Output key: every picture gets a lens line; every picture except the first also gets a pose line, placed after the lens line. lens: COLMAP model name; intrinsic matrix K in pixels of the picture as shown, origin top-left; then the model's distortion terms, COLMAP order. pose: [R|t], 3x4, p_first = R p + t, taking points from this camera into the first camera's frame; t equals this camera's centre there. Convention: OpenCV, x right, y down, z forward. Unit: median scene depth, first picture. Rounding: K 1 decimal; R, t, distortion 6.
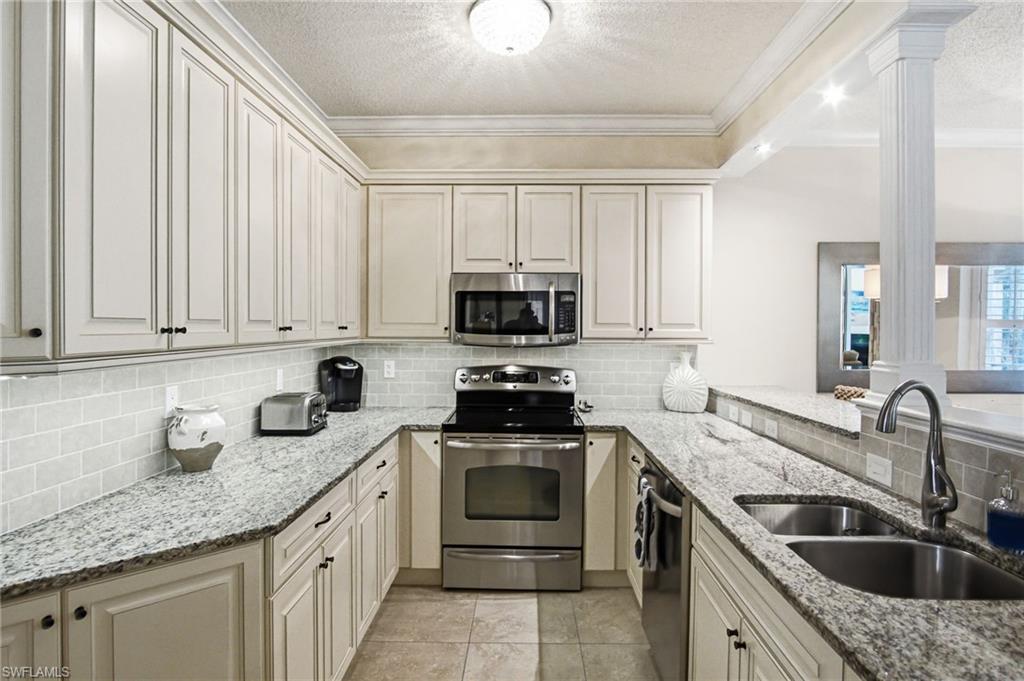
lens RADIAL K [[561.3, 0, 516.4], [0, 561.3, 336.1], [0, 0, 1]] dist [-0.040955, 0.000324]
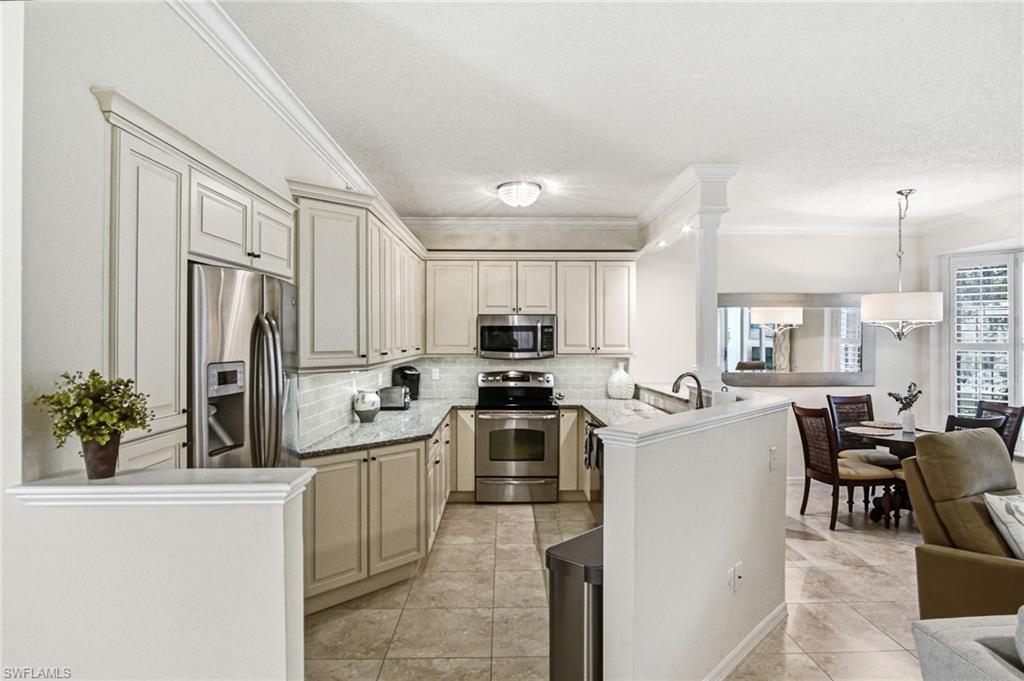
lens RADIAL K [[561.3, 0, 516.4], [0, 561.3, 336.1], [0, 0, 1]] dist [-0.040955, 0.000324]
pose [[0.999170, -0.003066, 0.040614, -0.070339], [0.003894, 0.999786, -0.020325, -0.015880], [-0.040543, 0.020466, 0.998968, -0.648692]]
